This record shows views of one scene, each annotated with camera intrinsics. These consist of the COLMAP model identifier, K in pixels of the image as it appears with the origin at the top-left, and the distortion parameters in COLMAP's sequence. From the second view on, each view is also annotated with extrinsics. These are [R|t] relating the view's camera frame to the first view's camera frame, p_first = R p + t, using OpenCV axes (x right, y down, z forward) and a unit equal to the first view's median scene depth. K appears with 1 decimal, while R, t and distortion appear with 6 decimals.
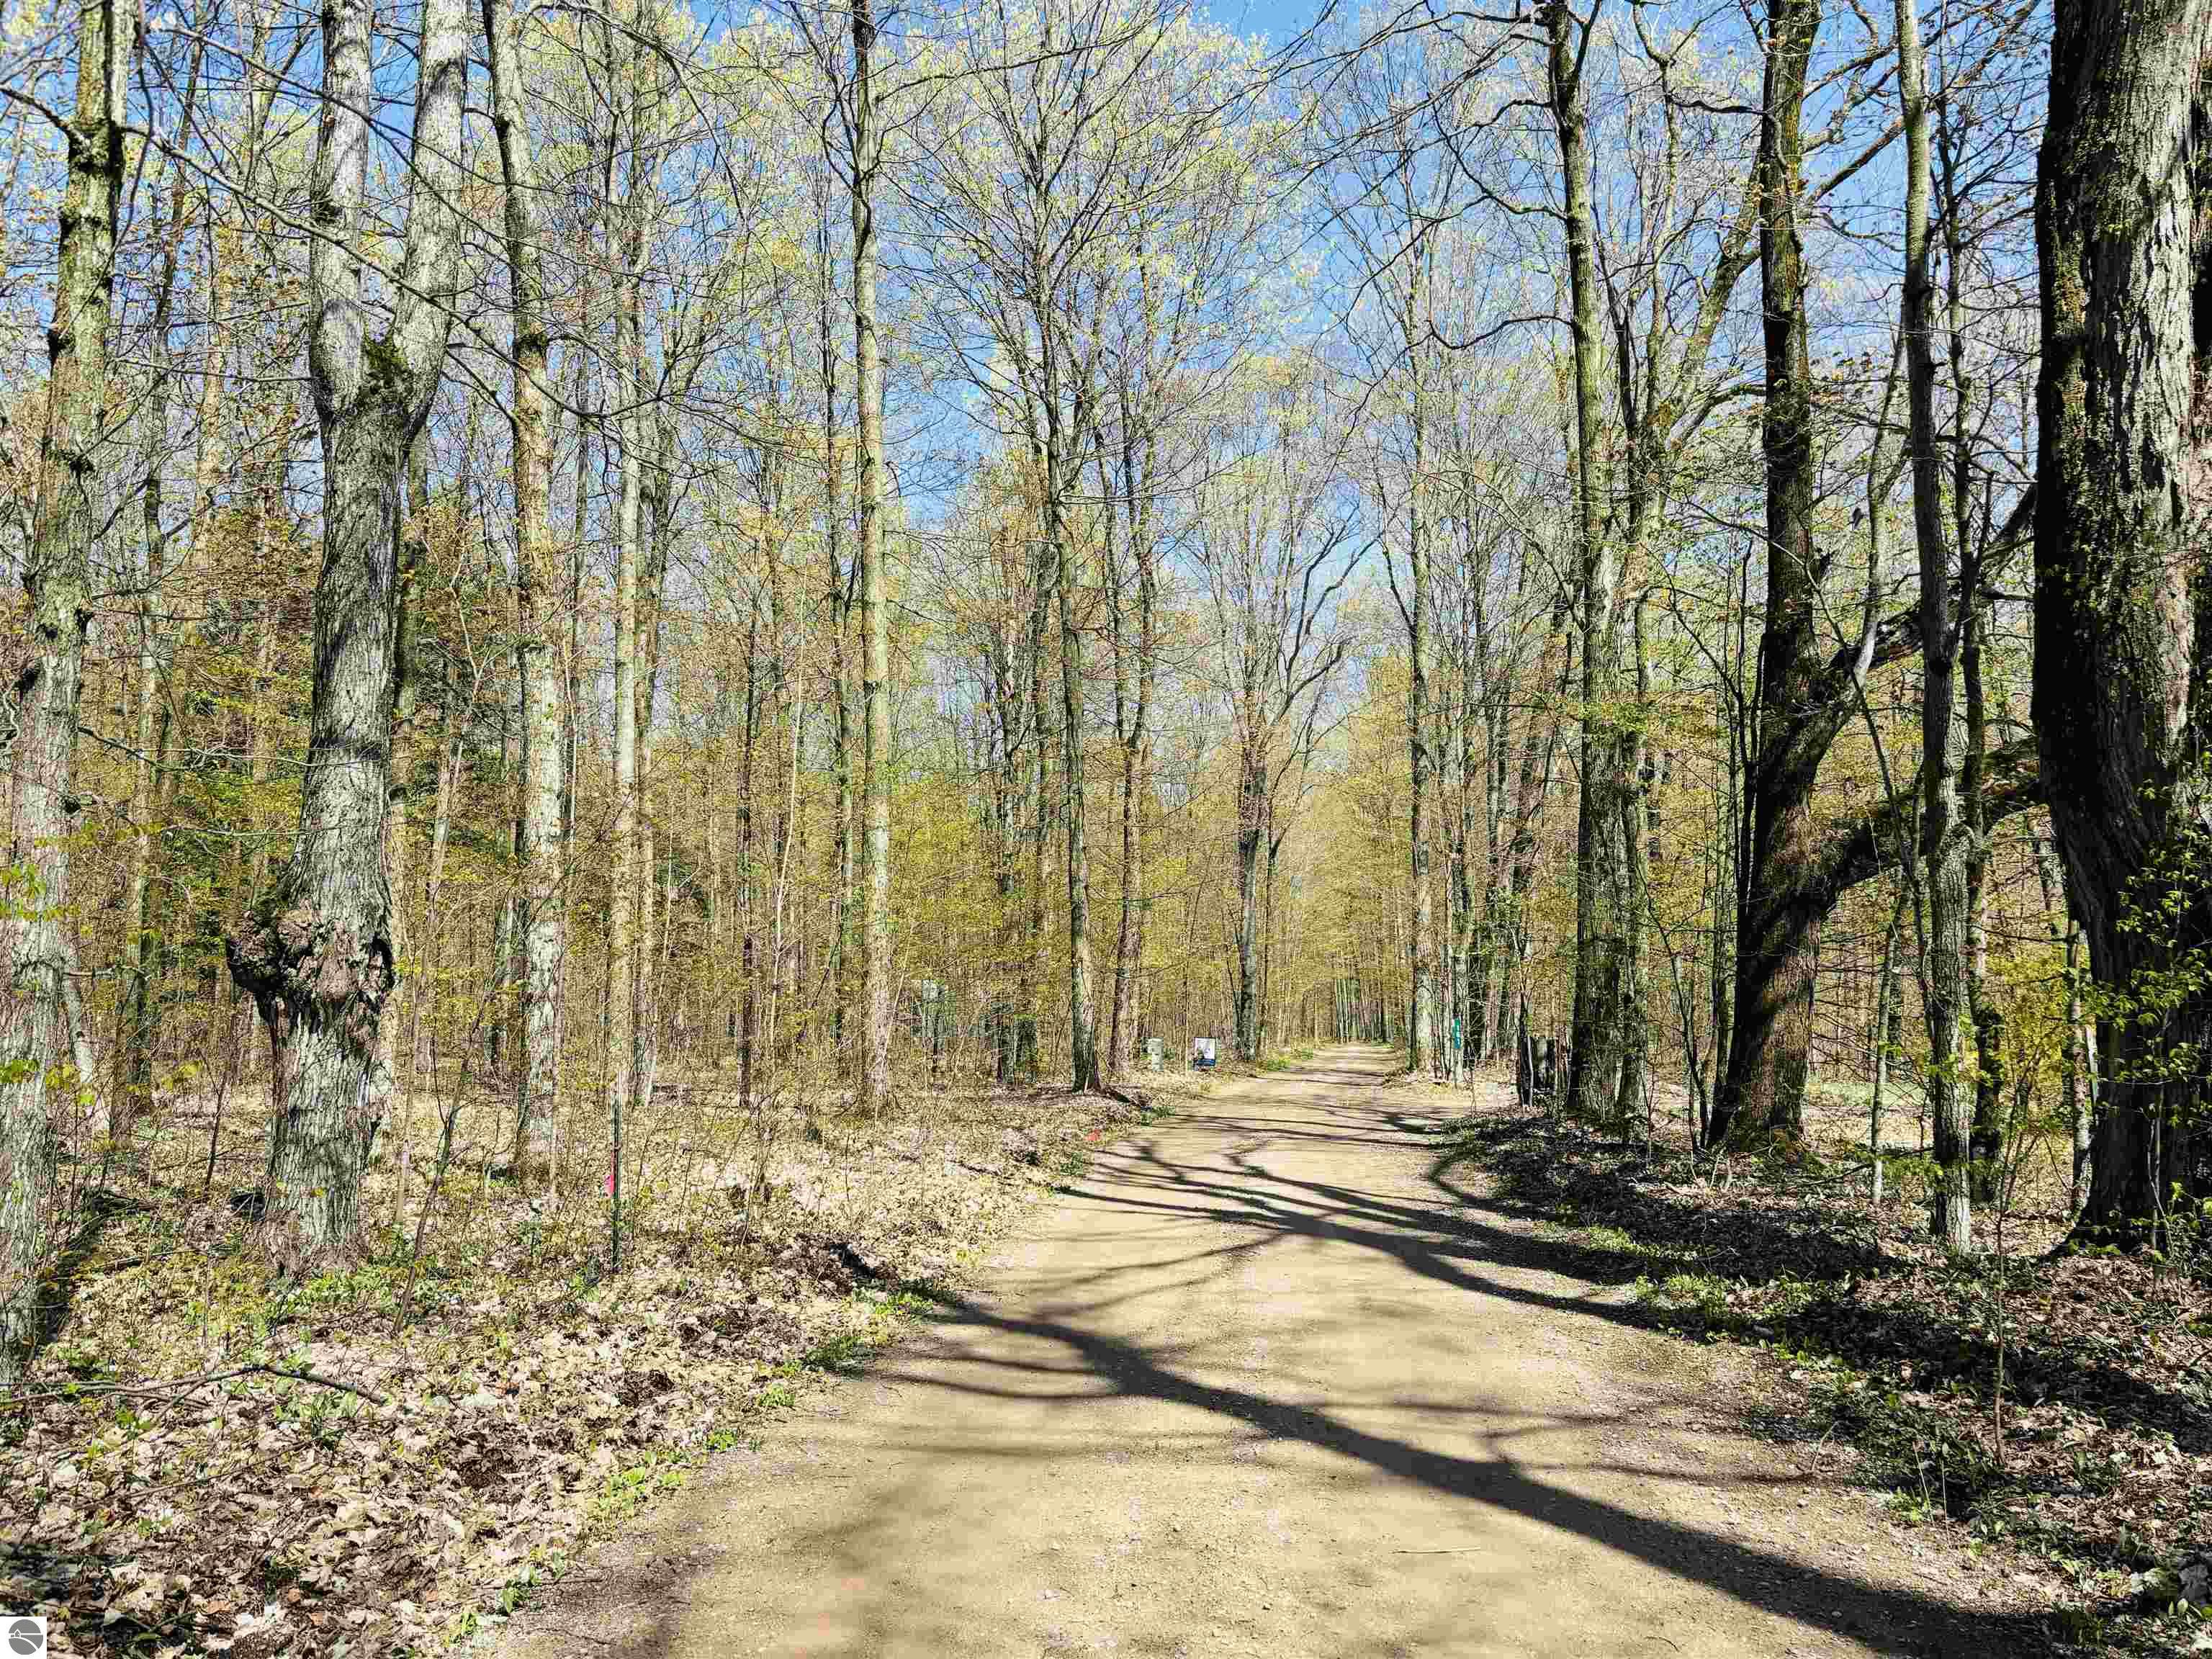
lens RADIAL K [[1670.3, 0, 1100.4], [0, 1670.3, 844.1], [0, 0, 1]] dist [0.065906, -0.049767]
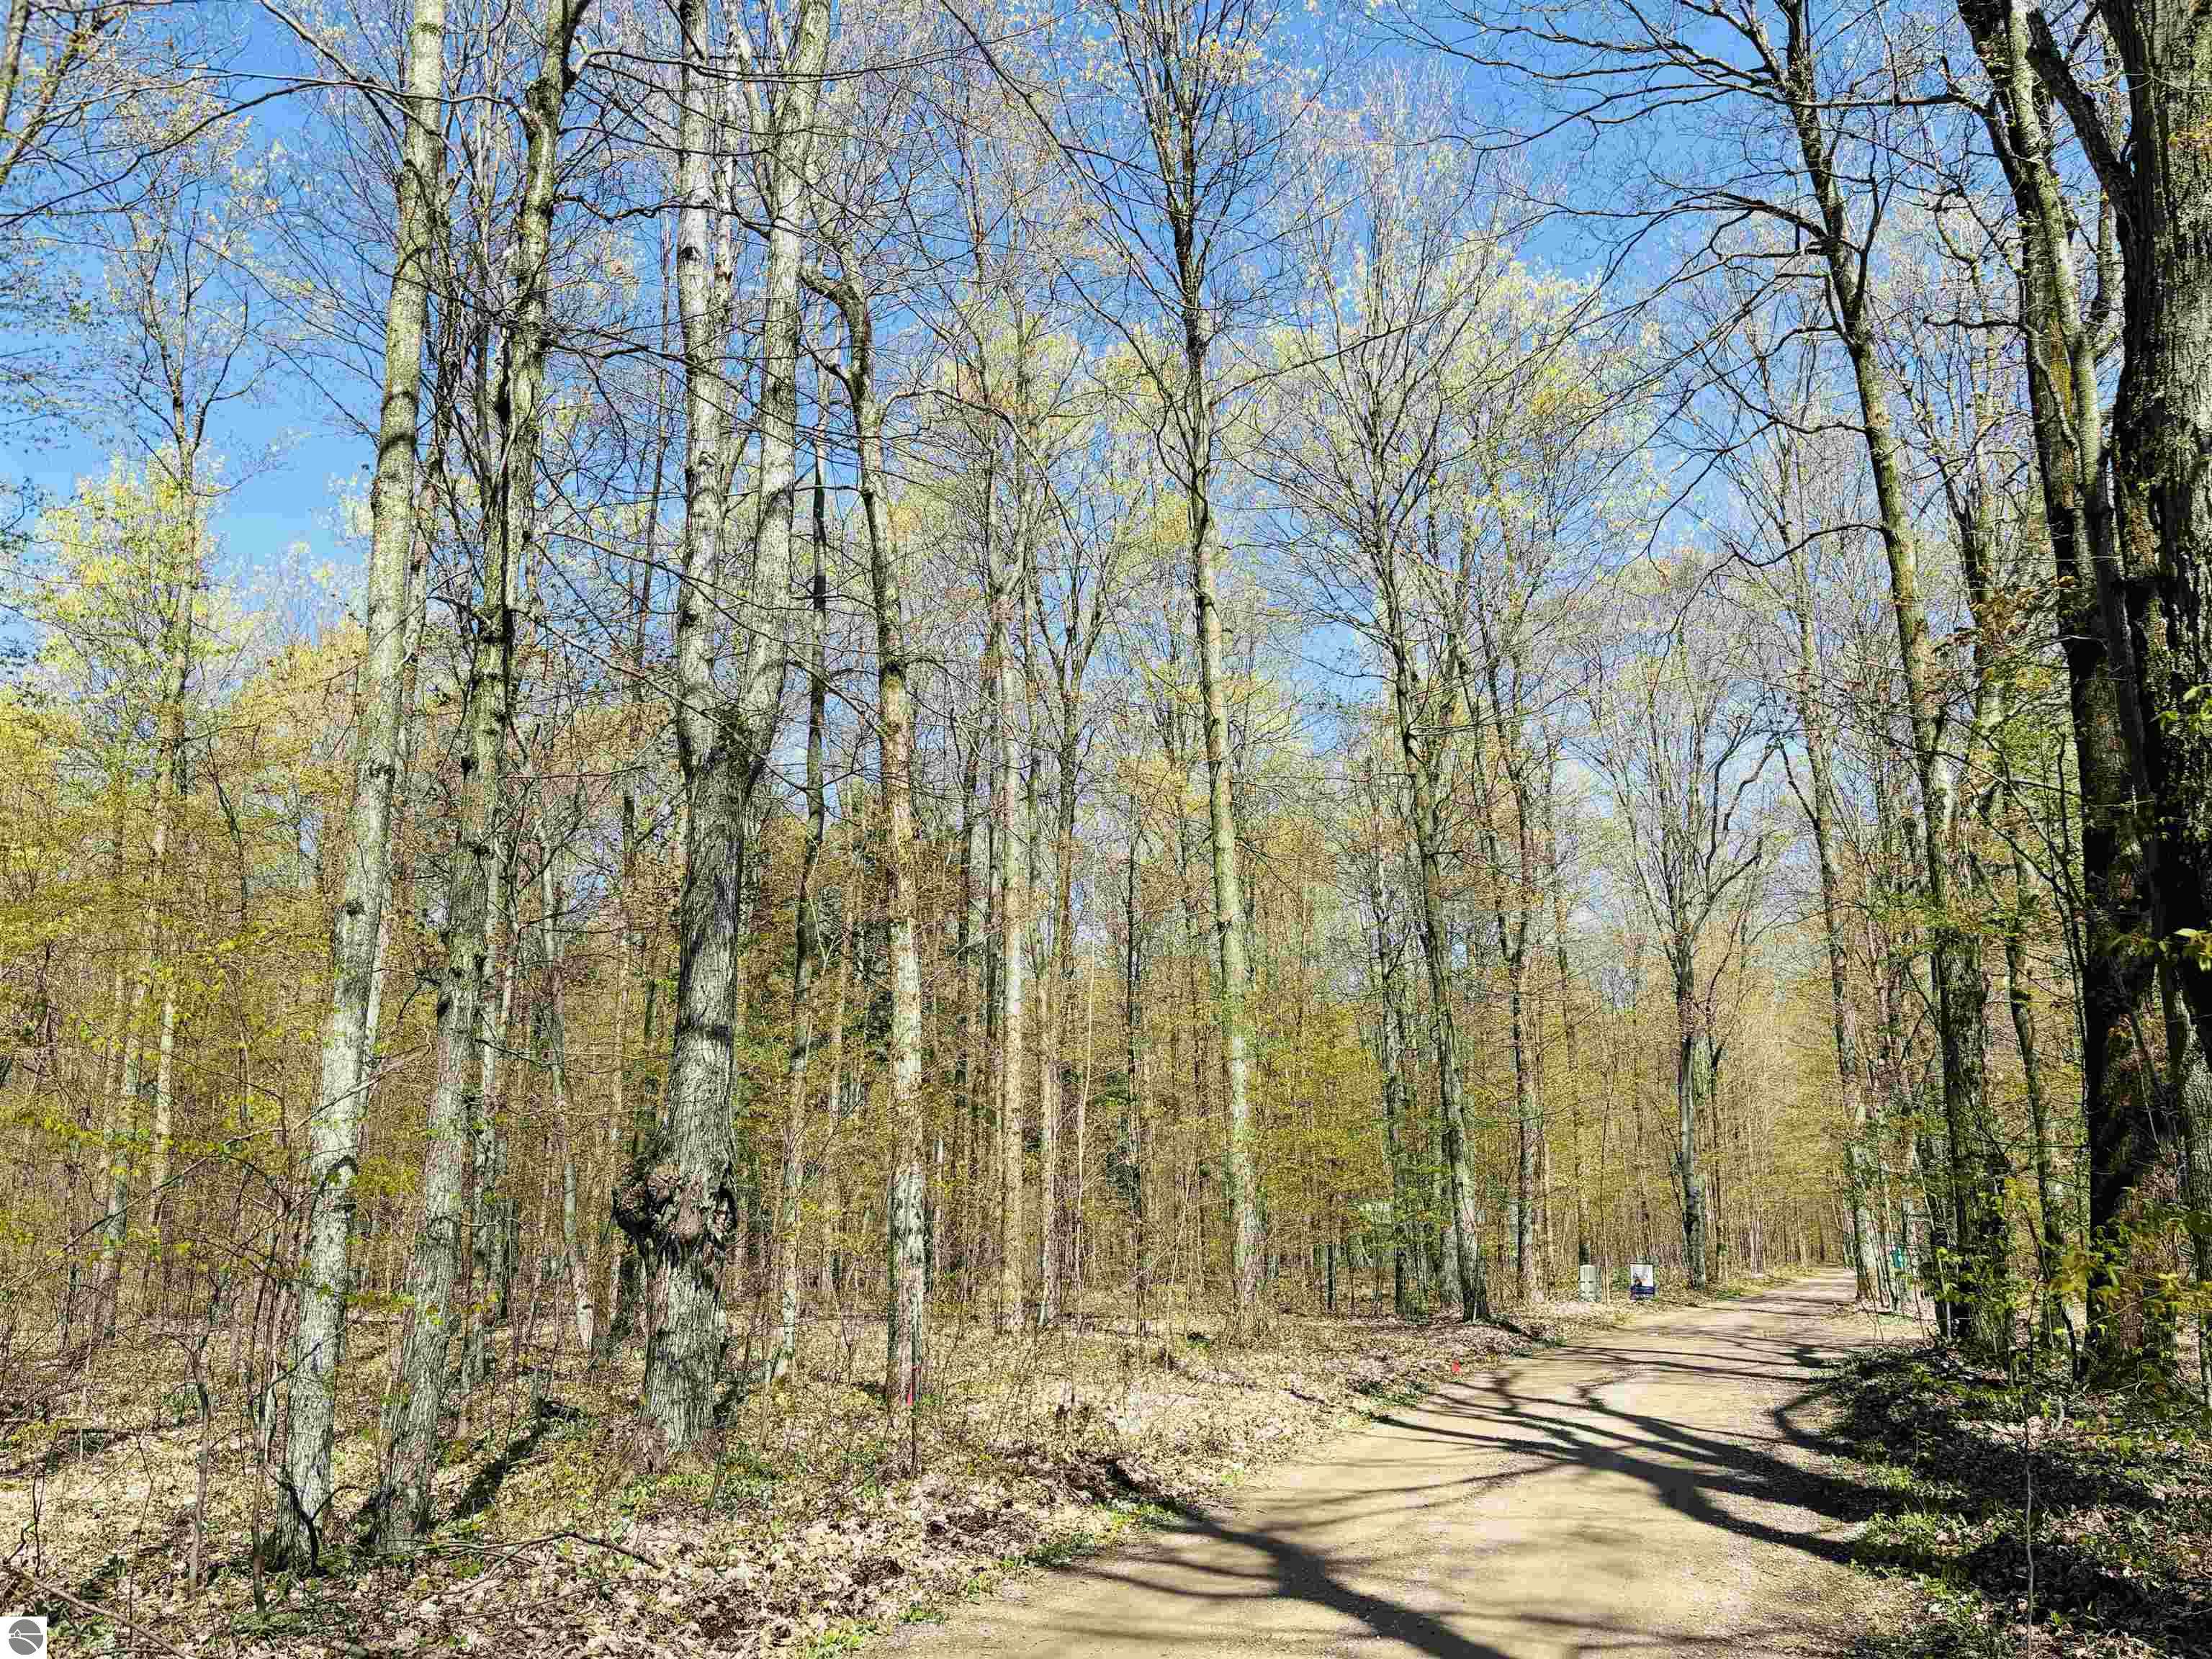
lens RADIAL K [[1670.3, 0, 1100.4], [0, 1670.3, 844.1], [0, 0, 1]] dist [0.065906, -0.049767]
pose [[0.962740, -0.073541, -0.260236, 0.172096], [0.039478, 0.990224, -0.133781, -0.017210], [0.267531, 0.118523, 0.956232, -0.124518]]
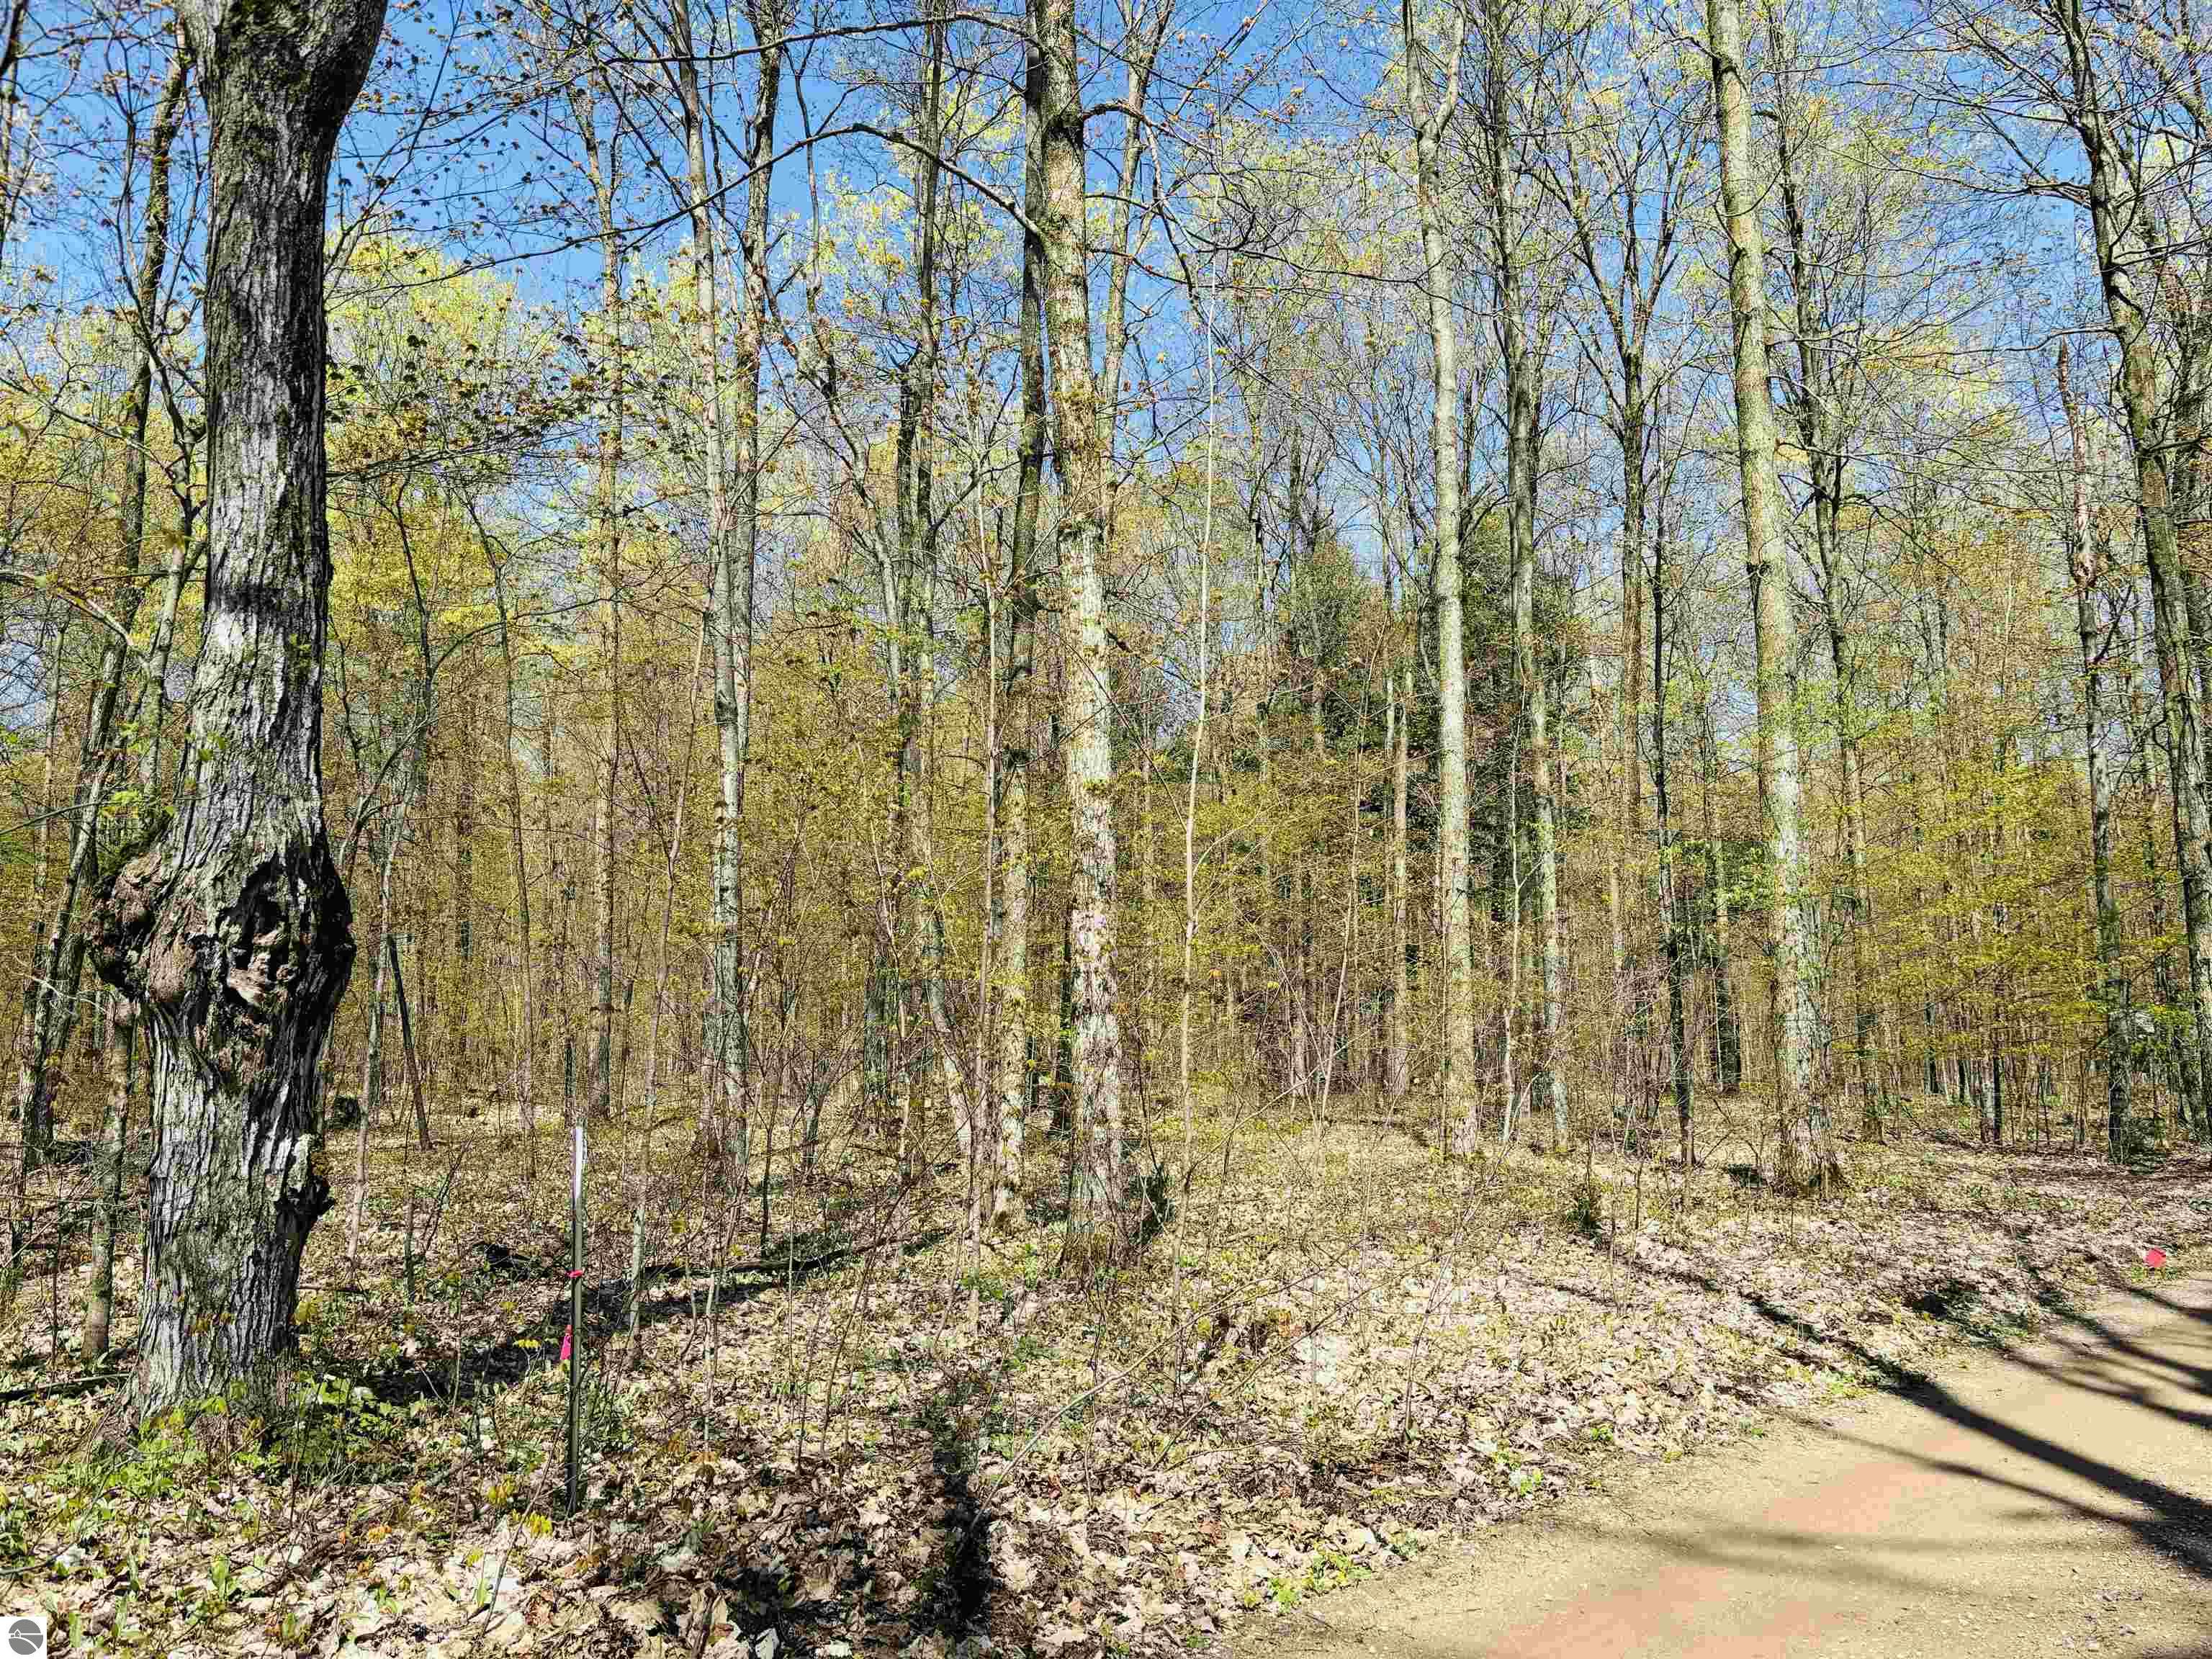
lens RADIAL K [[1652.9, 0, 1108.8], [0, 1652.9, 849.3], [0, 0, 1]] dist [0.053458, -0.051404]
pose [[0.778924, -0.069342, -0.623273, 0.191067], [0.058815, 0.997565, -0.037481, 0.077958], [0.624354, -0.007463, 0.781106, 0.719401]]
